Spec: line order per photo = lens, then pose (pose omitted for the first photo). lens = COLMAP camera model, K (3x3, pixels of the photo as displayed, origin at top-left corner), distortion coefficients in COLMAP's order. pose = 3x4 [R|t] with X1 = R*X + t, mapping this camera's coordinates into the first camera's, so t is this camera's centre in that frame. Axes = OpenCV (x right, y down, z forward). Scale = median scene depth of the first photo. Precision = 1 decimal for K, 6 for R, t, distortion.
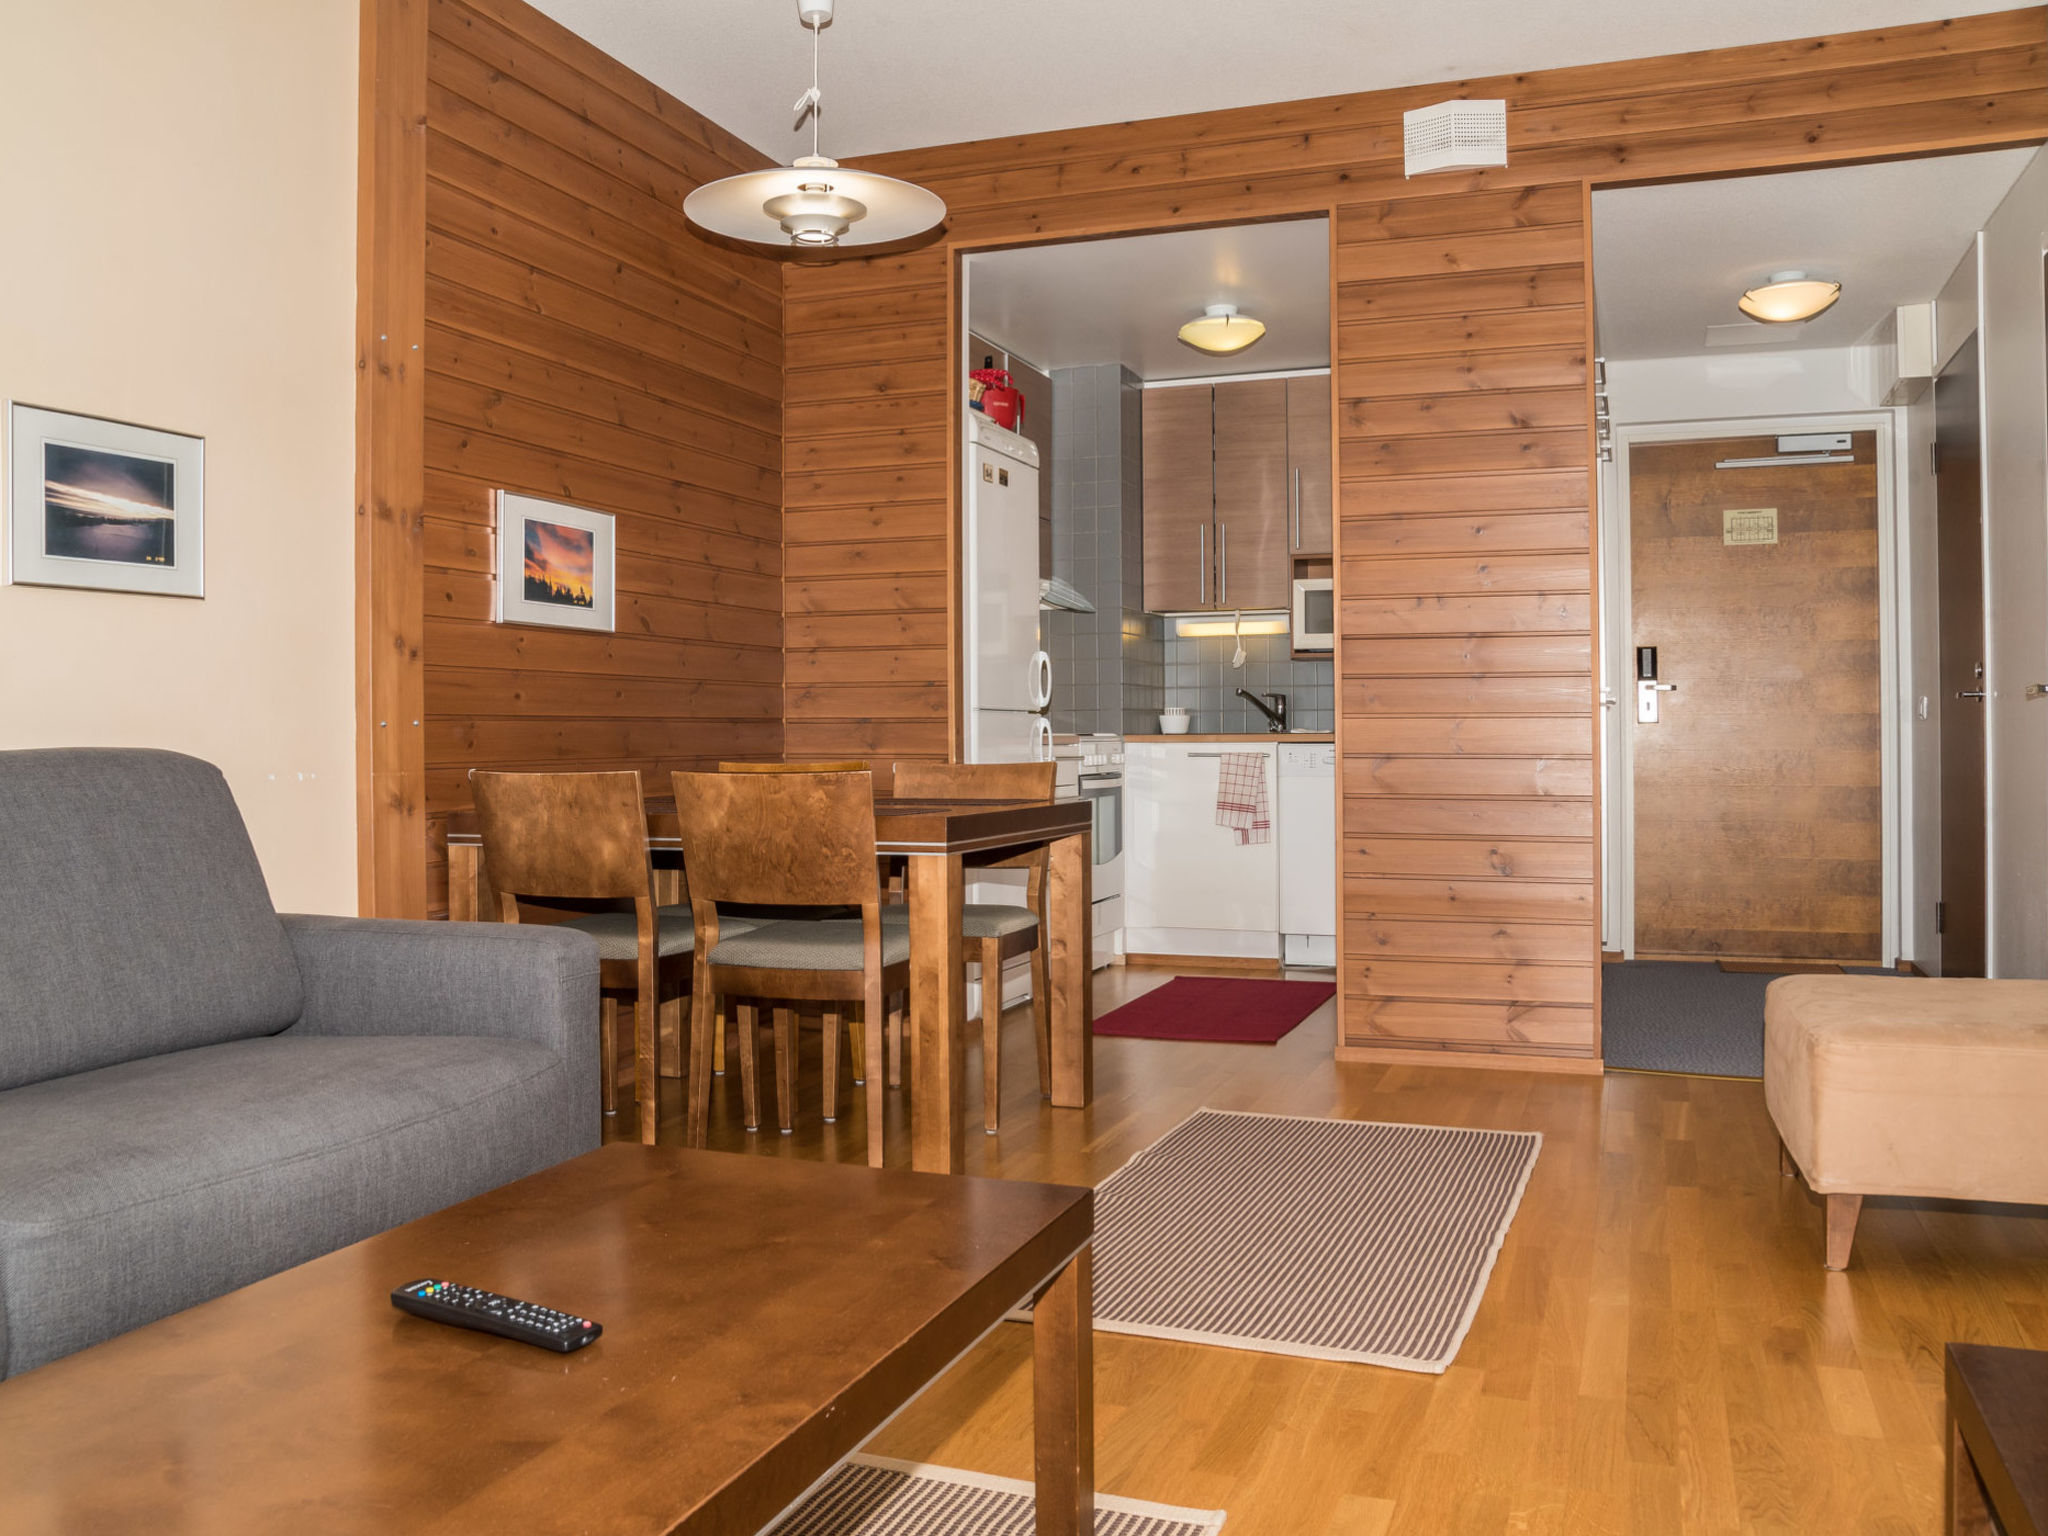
lens RADIAL K [[1664.2, 0, 1022.3], [0, 1664.2, 722.8], [0, 0, 1]] dist [-0.111978, 0.095009]
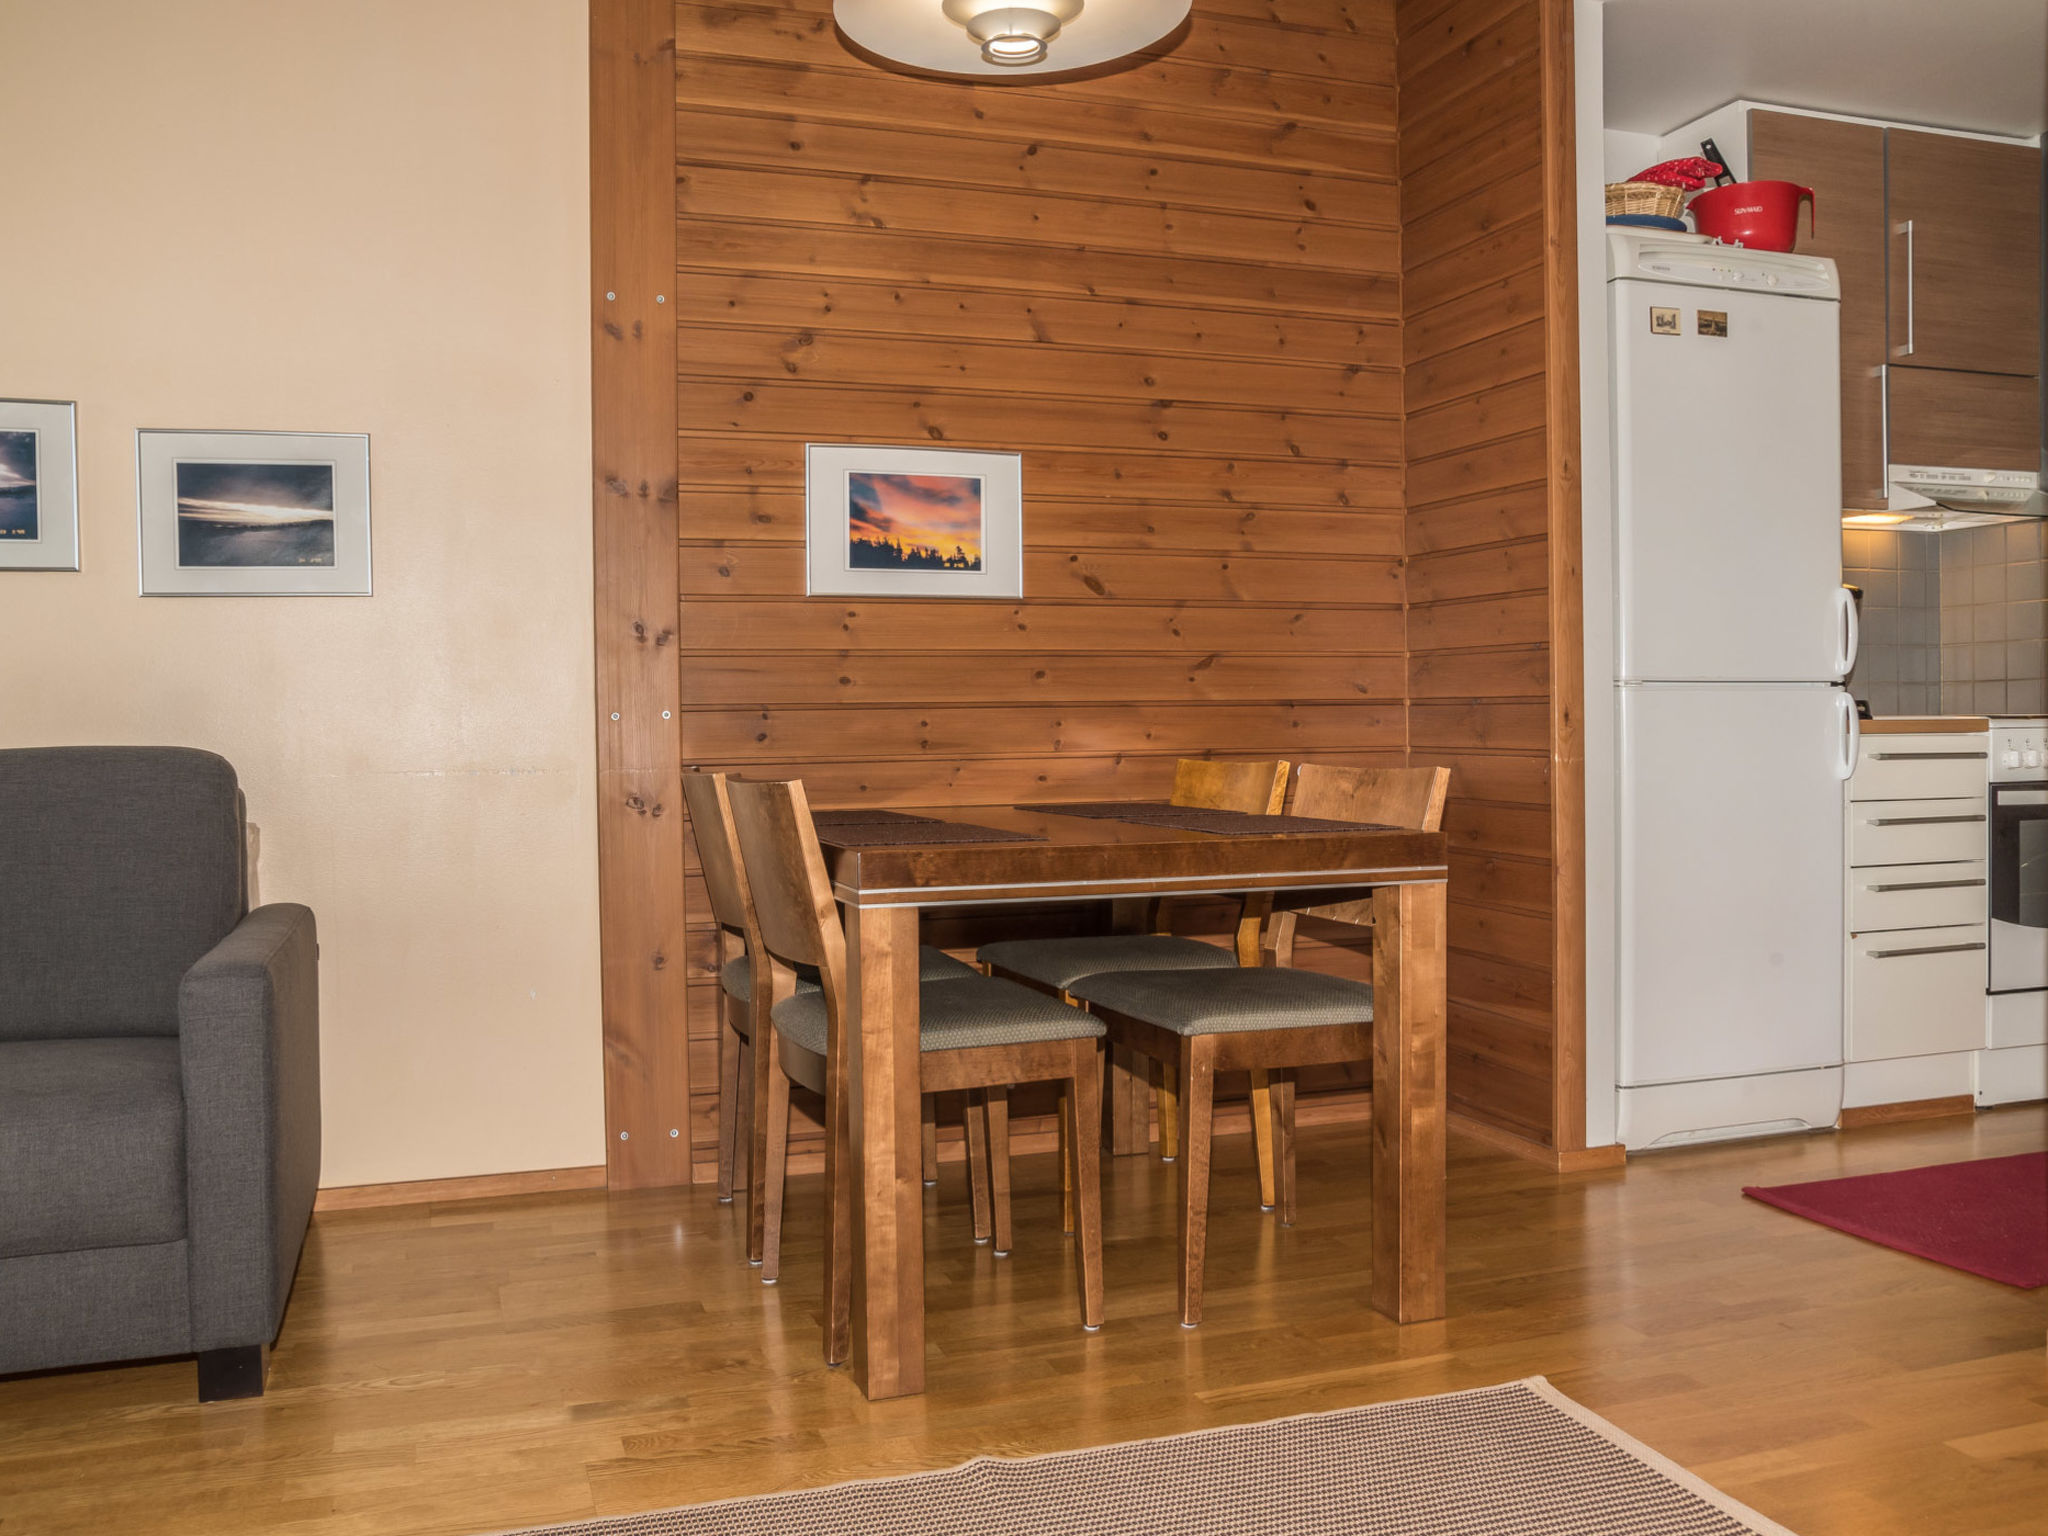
lens RADIAL K [[1675.9, 0, 1024.0], [0, 1675.9, 768.0], [0, 0, 1]] dist [-0.075585, 0.001177]
pose [[0.635317, 0.018862, -0.772021, 0.387497], [0.012462, 0.999321, 0.034670, 0.000514], [0.772151, -0.031648, 0.634651, 0.462536]]
